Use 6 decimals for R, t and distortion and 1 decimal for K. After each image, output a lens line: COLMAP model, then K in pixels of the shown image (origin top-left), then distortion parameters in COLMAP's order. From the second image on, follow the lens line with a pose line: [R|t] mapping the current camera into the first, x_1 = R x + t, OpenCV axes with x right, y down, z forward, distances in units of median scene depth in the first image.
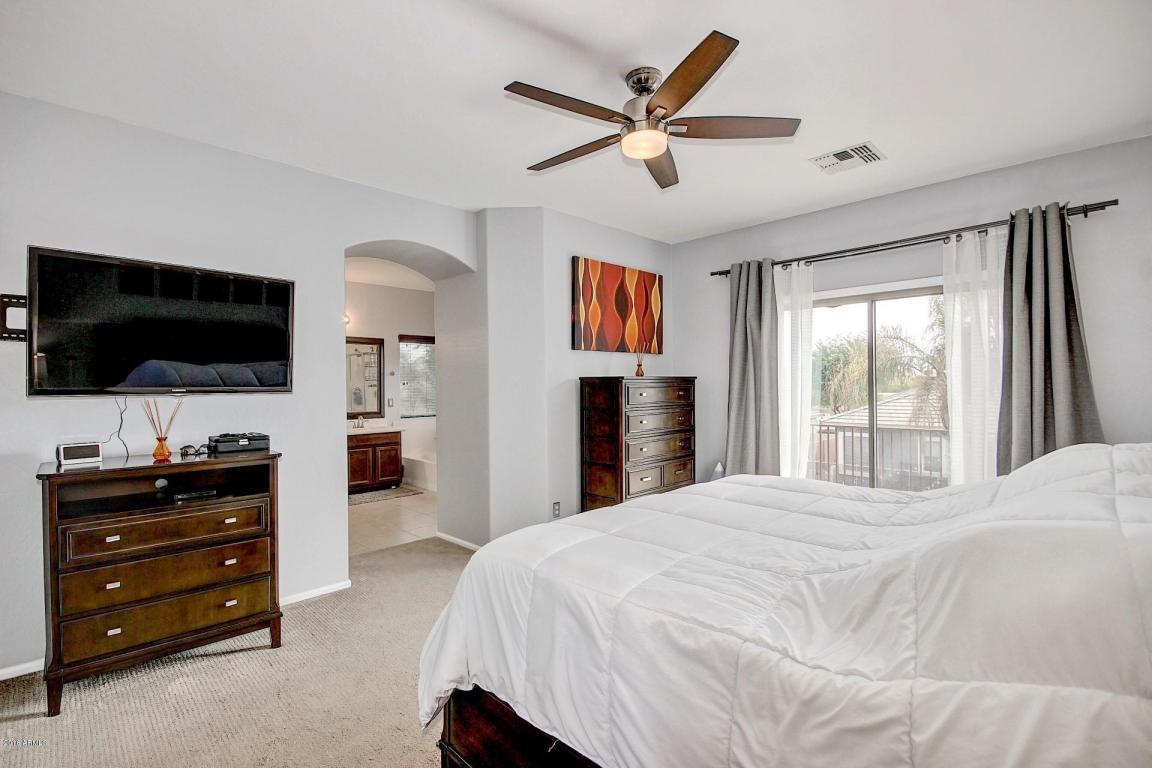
lens RADIAL K [[530.2, 0, 576.0], [0, 530.2, 384.0], [0, 0, 1]] dist [-0.003636, 0.000117]
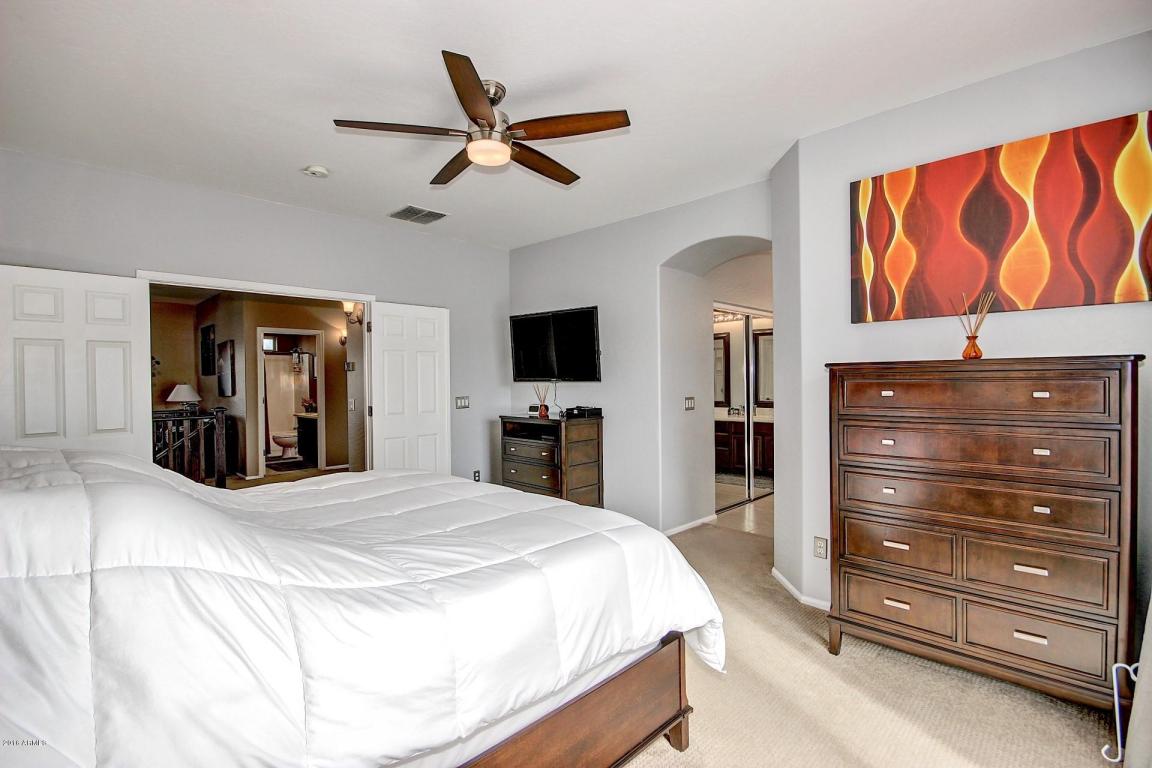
lens RADIAL K [[530.2, 0, 576.0], [0, 530.2, 384.0], [0, 0, 1]] dist [-0.003636, 0.000117]
pose [[0.033863, 0.022716, -0.999168, 0.639037], [0.016279, 0.999597, 0.023277, -0.008237], [0.999294, -0.017053, 0.033480, 0.602779]]
